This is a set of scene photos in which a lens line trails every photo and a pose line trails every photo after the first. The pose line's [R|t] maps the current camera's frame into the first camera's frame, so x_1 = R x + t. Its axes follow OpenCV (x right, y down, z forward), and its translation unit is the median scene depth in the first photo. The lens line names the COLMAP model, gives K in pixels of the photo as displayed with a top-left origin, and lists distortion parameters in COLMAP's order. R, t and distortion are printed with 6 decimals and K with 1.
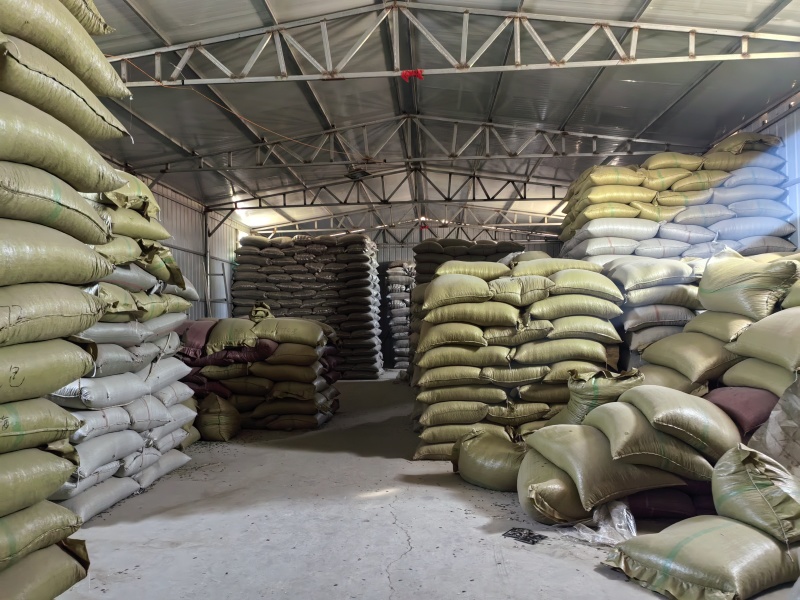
lens RADIAL K [[698.3, 0, 400.0], [0, 698.3, 300.0], [0, 0, 1]] dist [-0.005947, 0.149873]
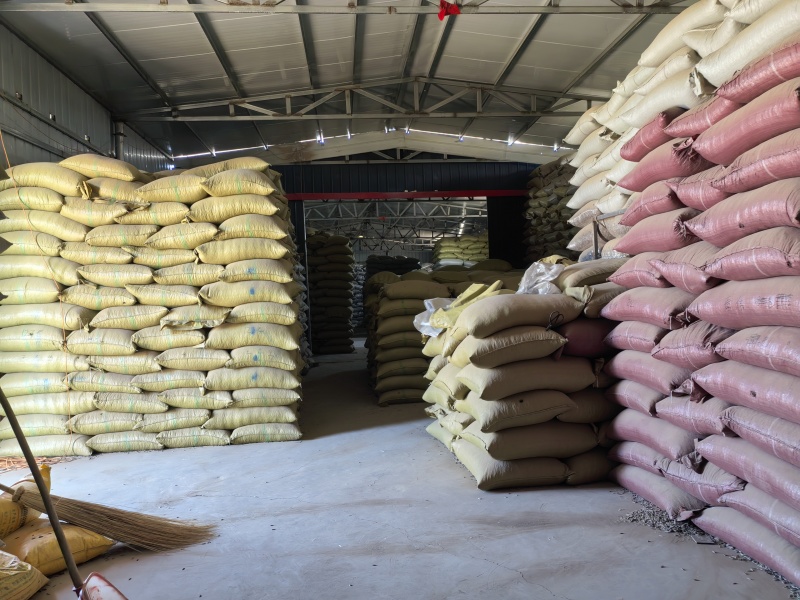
lens RADIAL K [[698.3, 0, 400.0], [0, 698.3, 300.0], [0, 0, 1]] dist [-0.005947, 0.149873]
pose [[0.989954, -0.017619, 0.140285, -0.299442], [0.013159, 0.999380, 0.032663, -0.043957], [-0.140774, -0.030489, 0.989572, -1.833378]]
